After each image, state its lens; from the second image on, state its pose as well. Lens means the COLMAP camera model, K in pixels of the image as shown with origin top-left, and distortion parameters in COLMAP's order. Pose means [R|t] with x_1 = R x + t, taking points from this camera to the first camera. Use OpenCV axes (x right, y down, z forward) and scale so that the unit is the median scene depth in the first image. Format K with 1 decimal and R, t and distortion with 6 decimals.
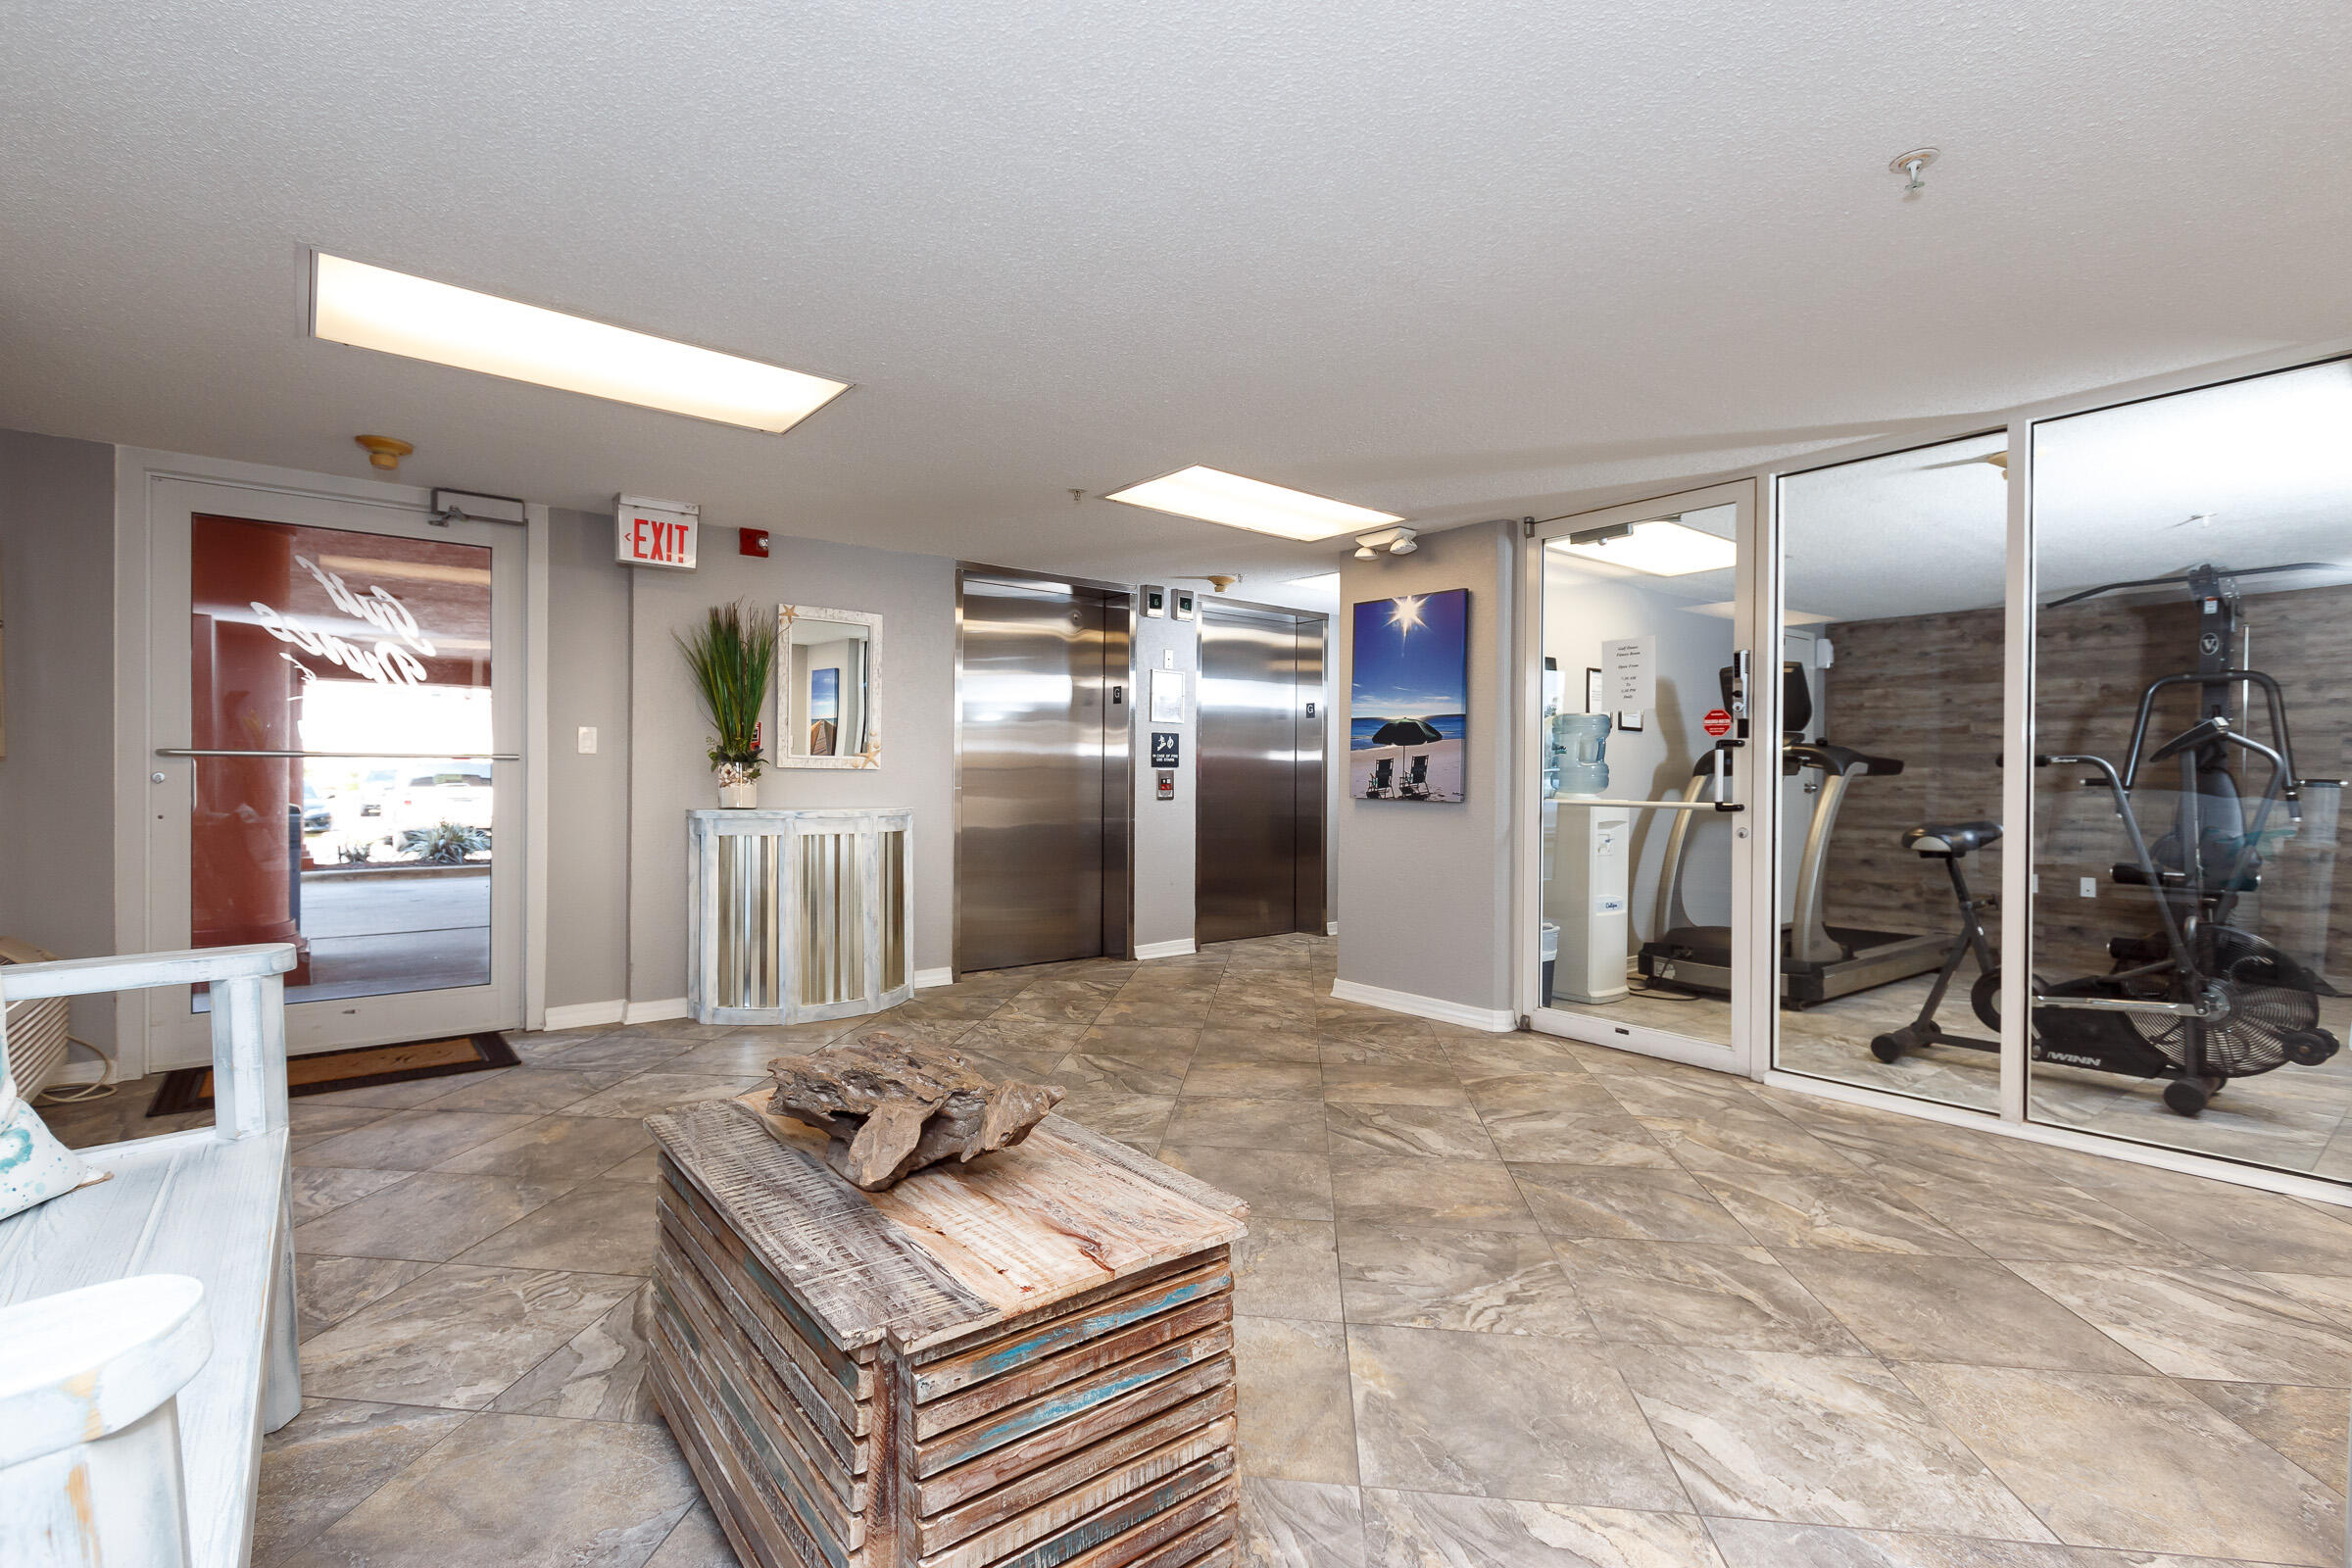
lens RADIAL K [[1073.7, 0, 1151.5], [0, 1073.7, 769.9], [0, 0, 1]] dist [0.126692, -0.000125]
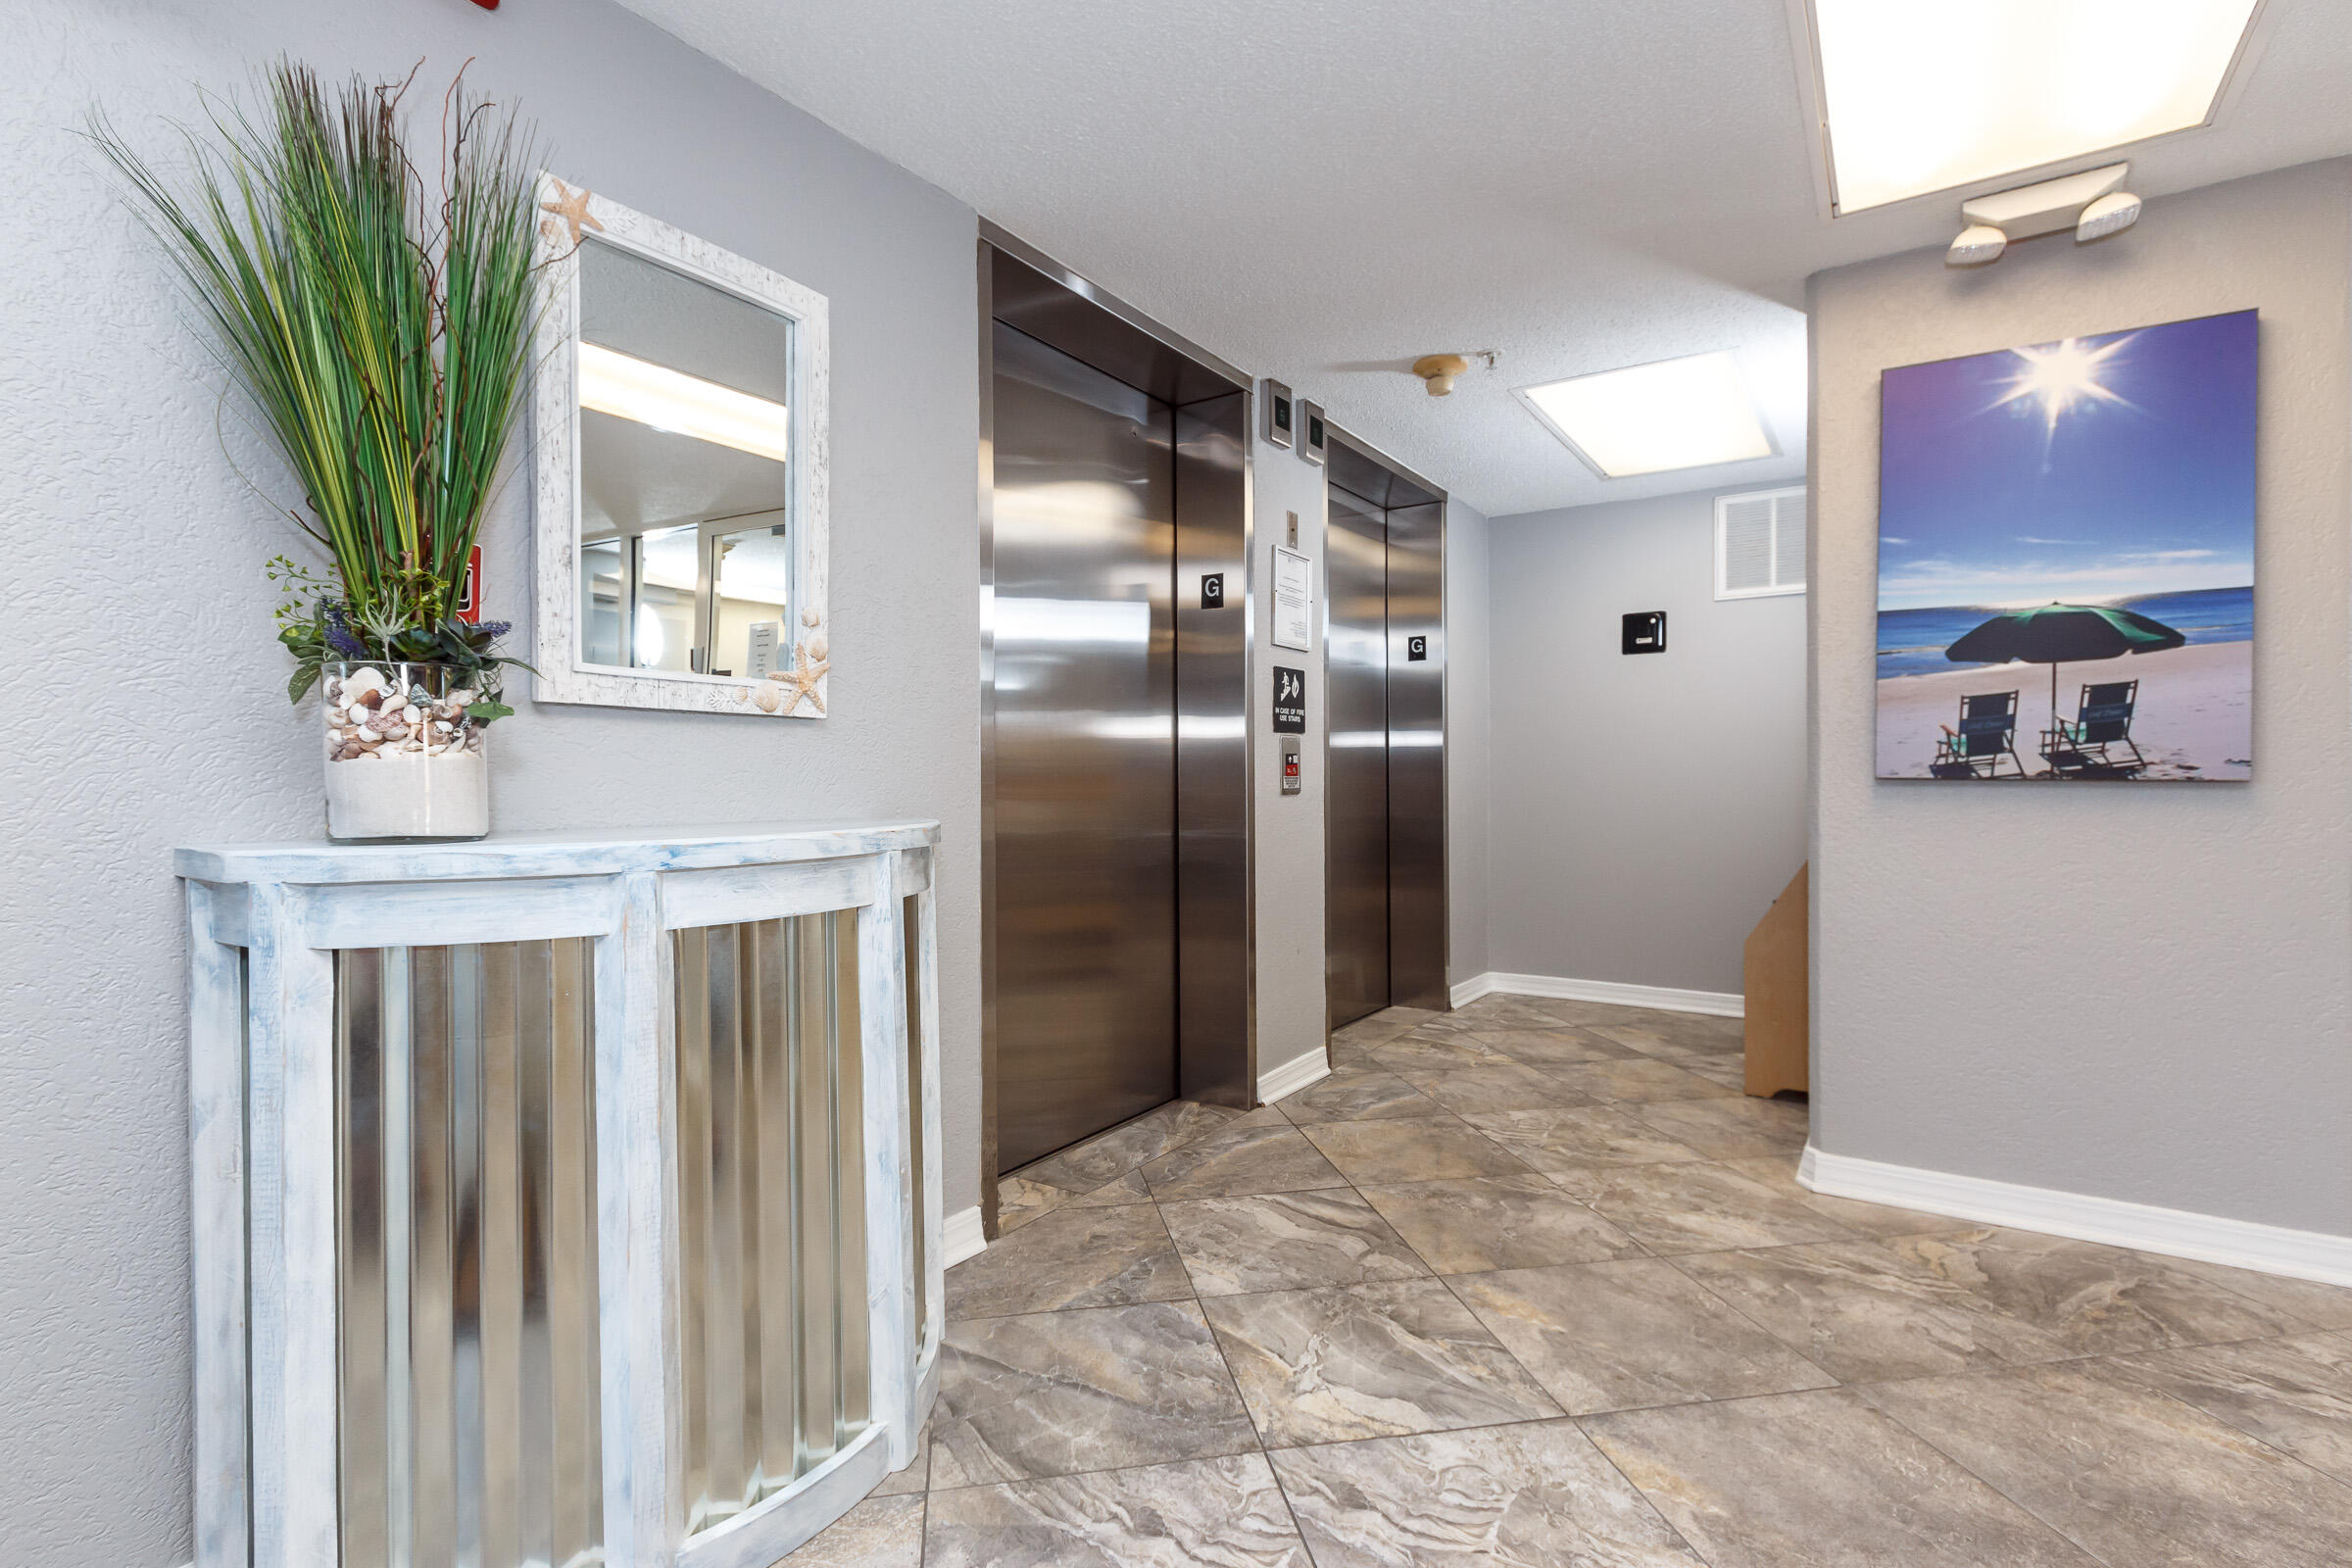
lens RADIAL K [[1074.6, 0, 1159.7], [0, 1074.6, 764.0], [0, 0, 1]] dist [0.017503, -0.006611]
pose [[0.953435, -0.009808, 0.301438, -0.261617], [0.011284, 0.999931, -0.003154, 0.017464], [-0.301386, 0.006409, 0.953481, 0.641240]]
